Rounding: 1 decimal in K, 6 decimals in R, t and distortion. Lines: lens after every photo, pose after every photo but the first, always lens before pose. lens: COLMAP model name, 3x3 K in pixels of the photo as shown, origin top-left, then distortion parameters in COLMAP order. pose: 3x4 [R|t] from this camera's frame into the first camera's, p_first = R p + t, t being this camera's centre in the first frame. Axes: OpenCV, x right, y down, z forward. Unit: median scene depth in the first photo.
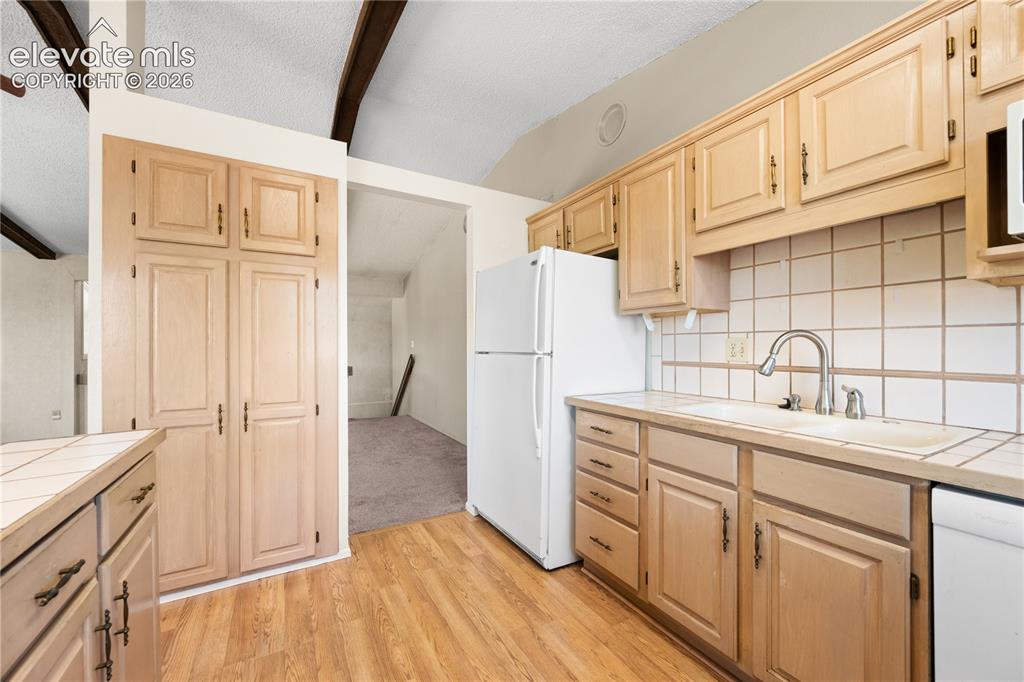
lens RADIAL K [[401.6, 0, 512.8], [0, 401.6, 345.0], [0, 0, 1]] dist [-0.003486, 0.000829]
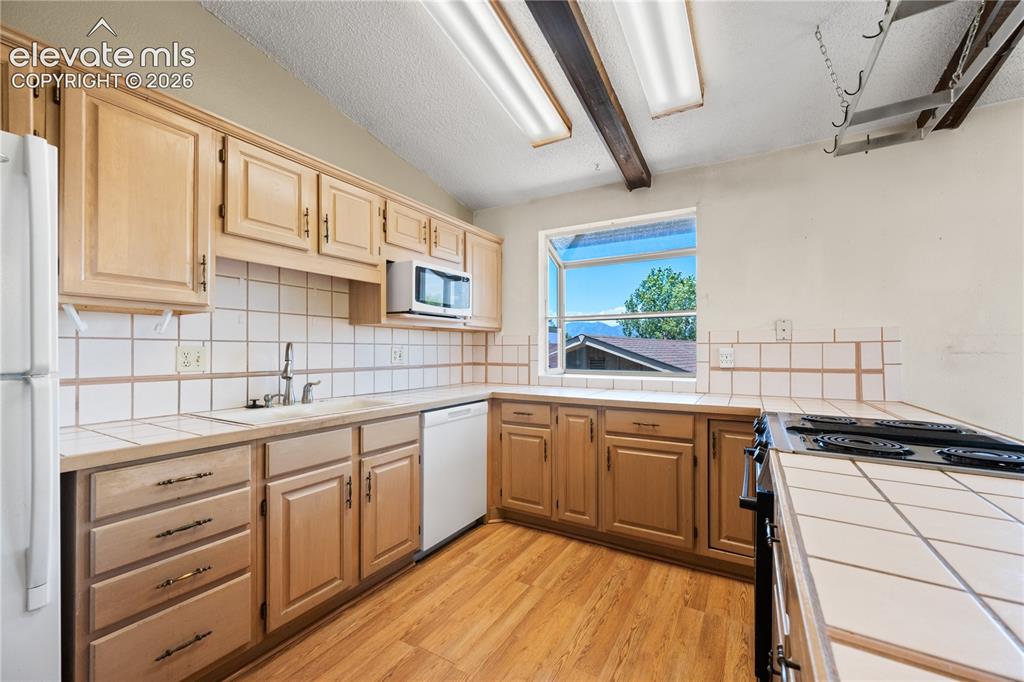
lens RADIAL K [[401.6, 0, 513.4], [0, 401.6, 348.6], [0, 0, 1]] dist [-0.003486, 0.000829]
pose [[-0.489432, 0.007032, 0.872013, -0.677851], [-0.001915, 0.999956, -0.009138, -0.005351], [-0.872040, -0.006142, -0.489397, 0.881443]]
